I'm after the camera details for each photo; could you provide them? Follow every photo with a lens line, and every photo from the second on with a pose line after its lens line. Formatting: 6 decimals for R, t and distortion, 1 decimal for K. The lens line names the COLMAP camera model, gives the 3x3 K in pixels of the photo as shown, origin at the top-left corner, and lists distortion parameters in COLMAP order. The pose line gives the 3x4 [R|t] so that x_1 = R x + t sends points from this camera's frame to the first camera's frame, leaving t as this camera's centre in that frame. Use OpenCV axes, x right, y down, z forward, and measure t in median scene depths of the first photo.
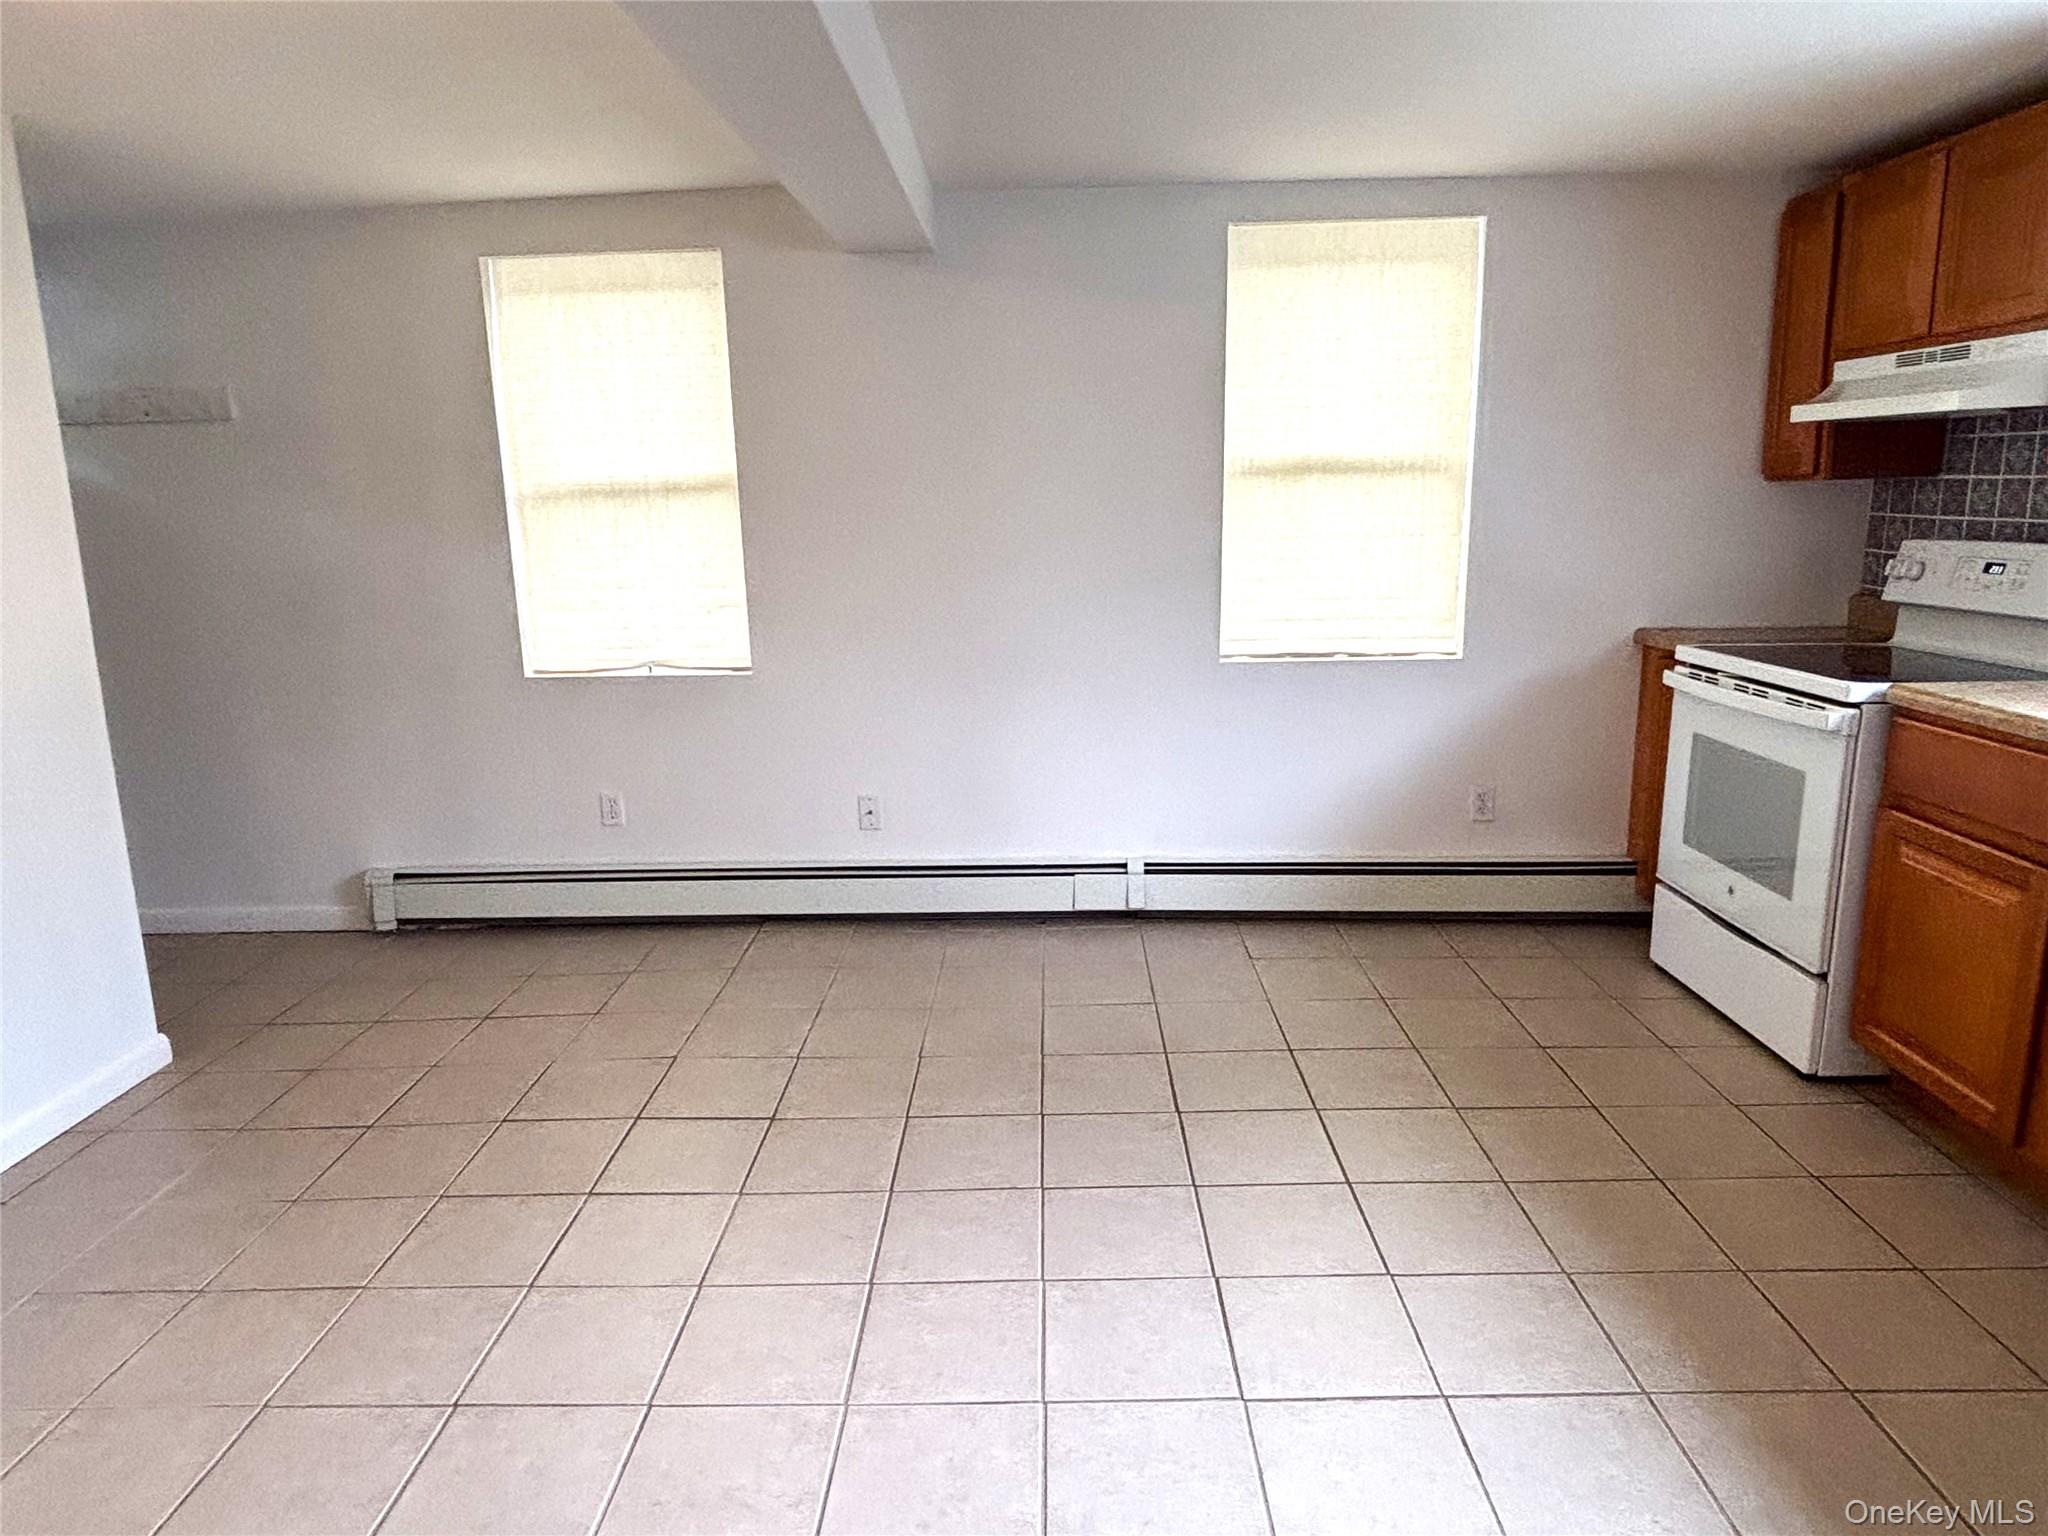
lens RADIAL K [[1269.6, 0, 1026.7], [0, 1269.6, 766.4], [0, 0, 1]] dist [0.069746, -0.079740]
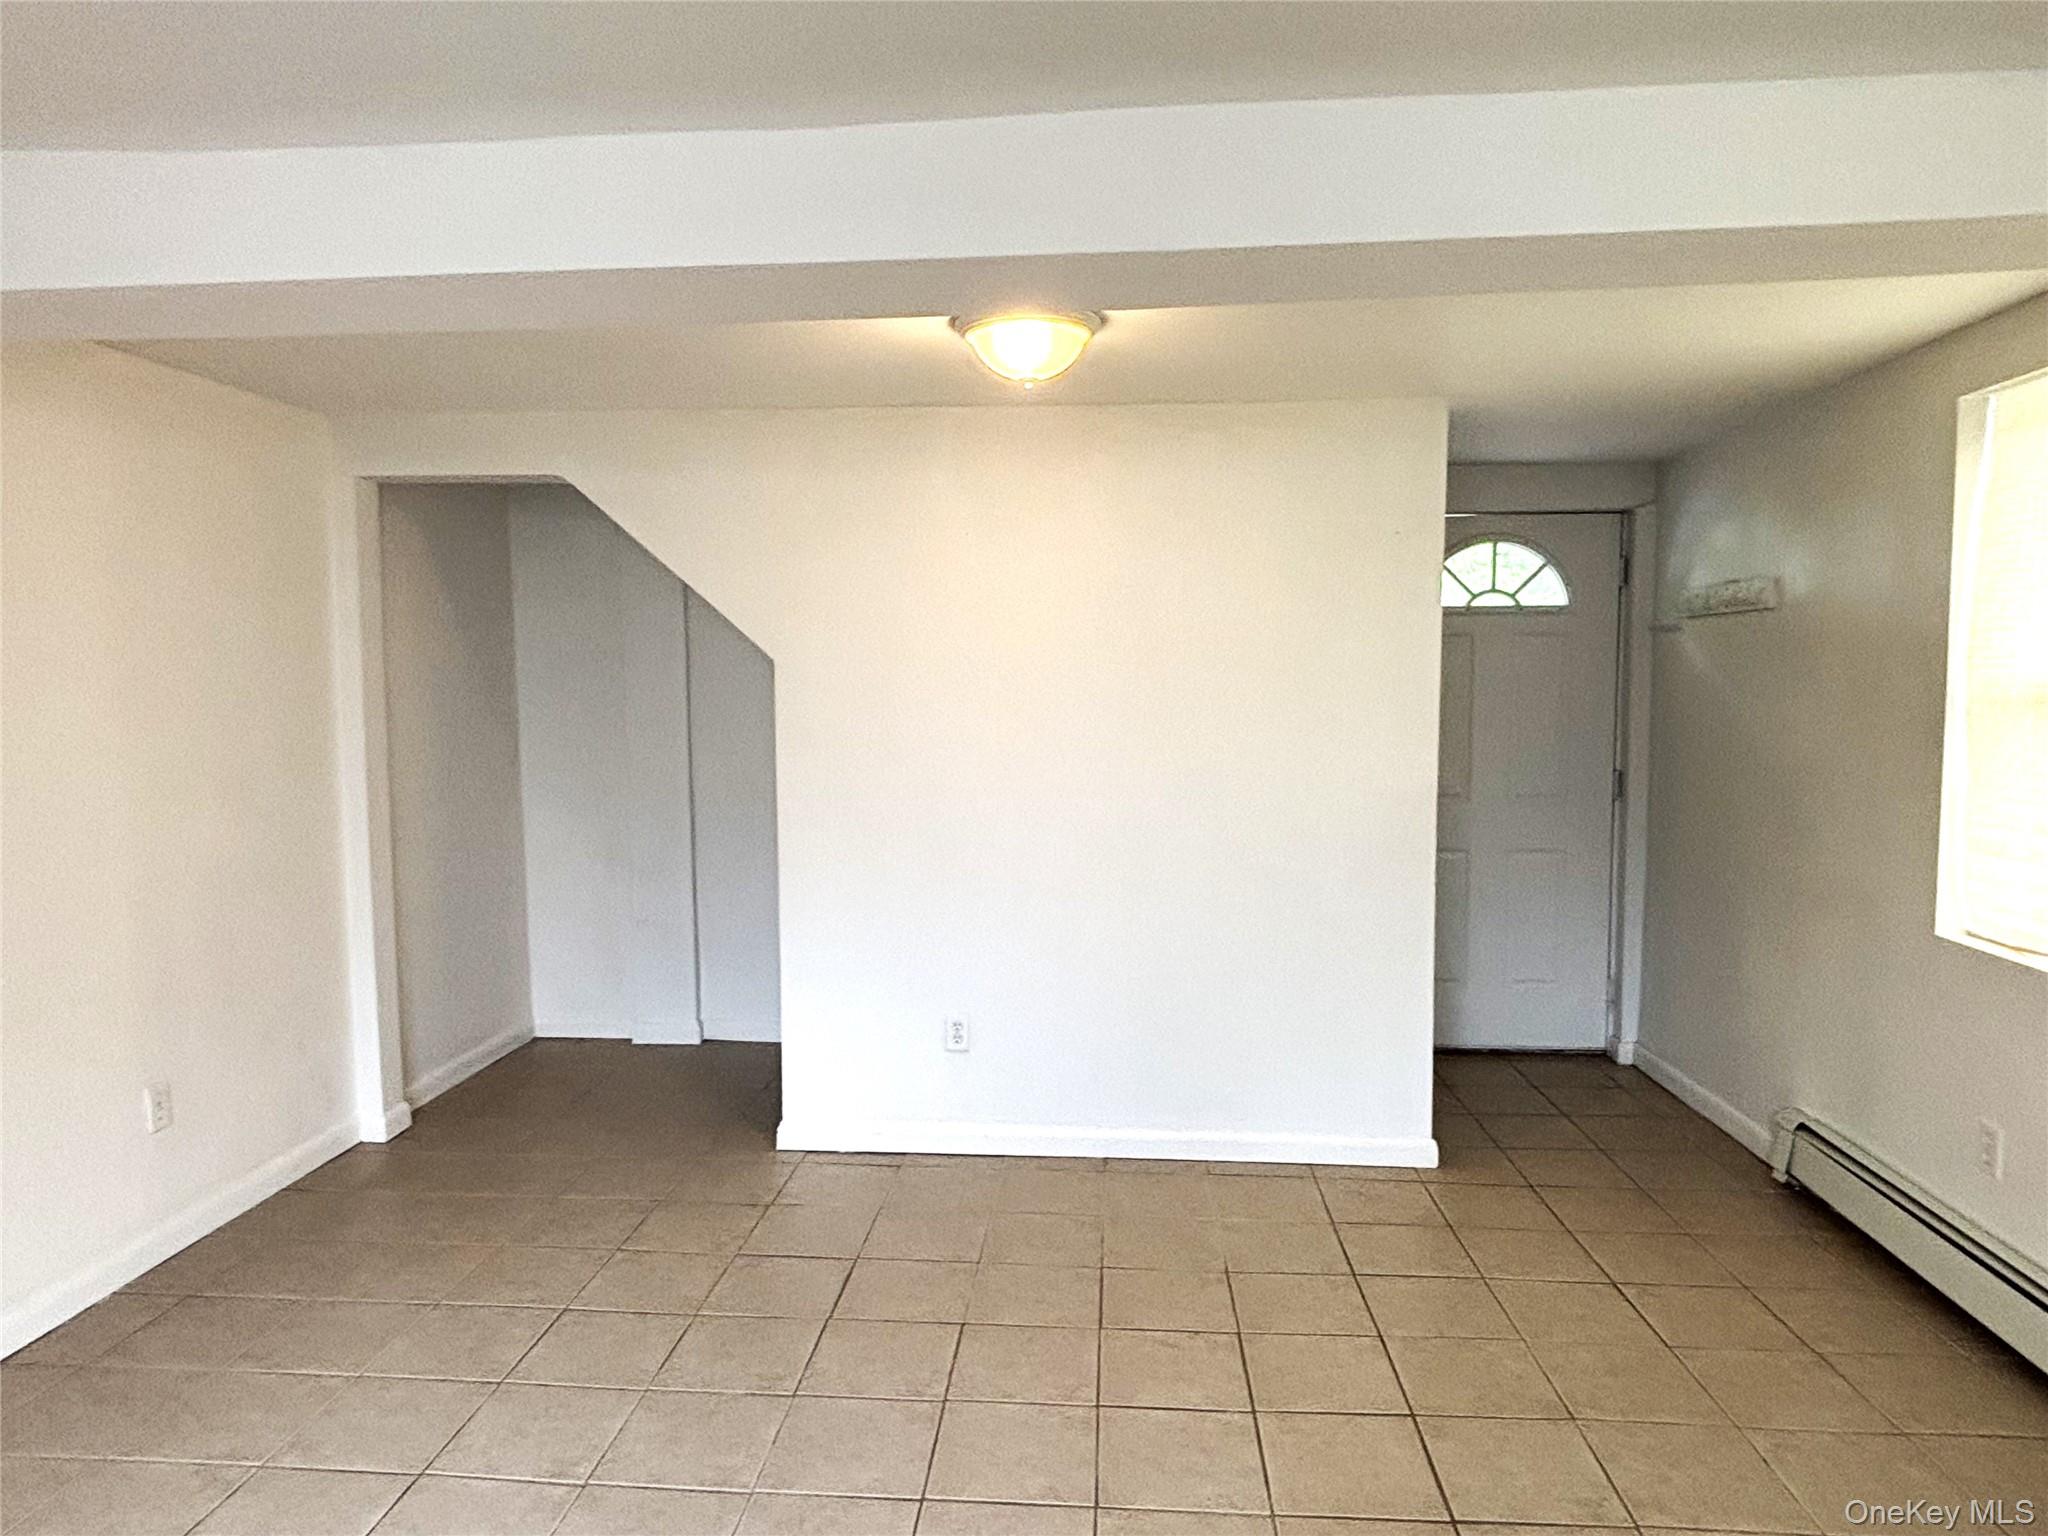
lens RADIAL K [[1269.6, 0, 1026.7], [0, 1269.6, 766.4], [0, 0, 1]] dist [0.069746, -0.079740]
pose [[-0.067535, 0.094586, -0.993223, 0.460345], [-0.203382, 0.973288, 0.106516, -0.165459], [0.976768, 0.209197, -0.046494, 0.604939]]
